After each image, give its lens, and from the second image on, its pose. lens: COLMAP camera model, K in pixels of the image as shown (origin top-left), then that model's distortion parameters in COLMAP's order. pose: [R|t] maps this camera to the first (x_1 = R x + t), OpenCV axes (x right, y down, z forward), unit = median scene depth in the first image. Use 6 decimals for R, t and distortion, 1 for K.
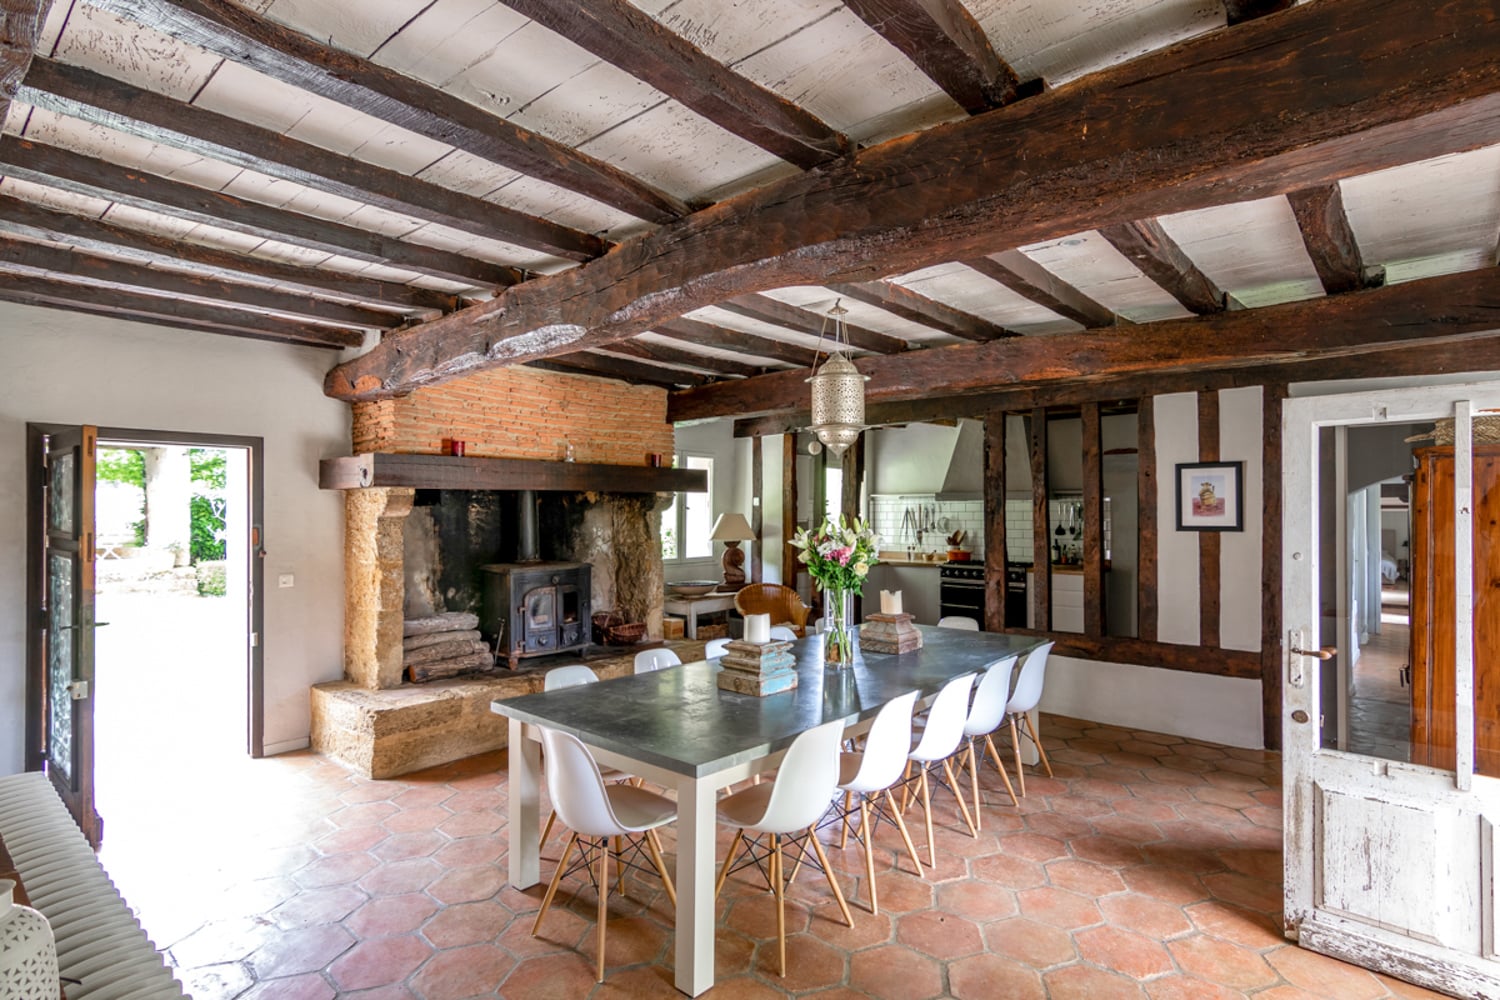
lens RADIAL K [[756.3, 0, 752.5], [0, 756.3, 503.6], [0, 0, 1]] dist [-0.002386, -0.000214]
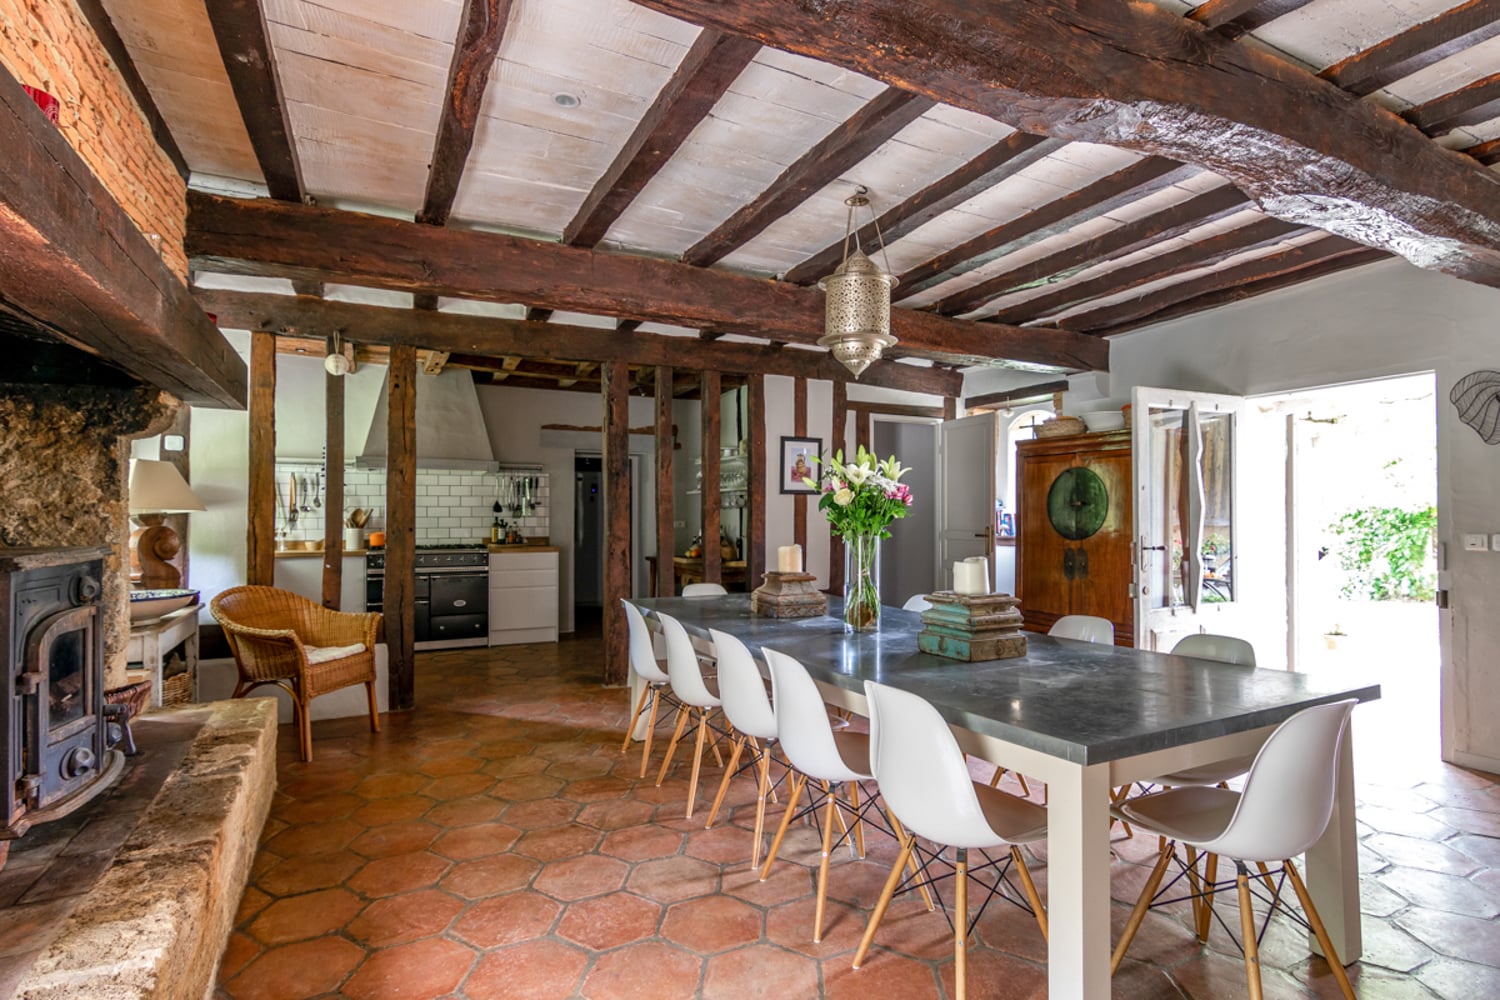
lens RADIAL K [[756.3, 0, 759.0], [0, 756.3, 501.2], [0, 0, 1]] dist [-0.002386, -0.000214]
pose [[0.361494, 0.022010, 0.932115, -0.536009], [-0.009215, 0.999757, -0.020033, 0.071287], [-0.932329, -0.001348, 0.361609, 0.616013]]
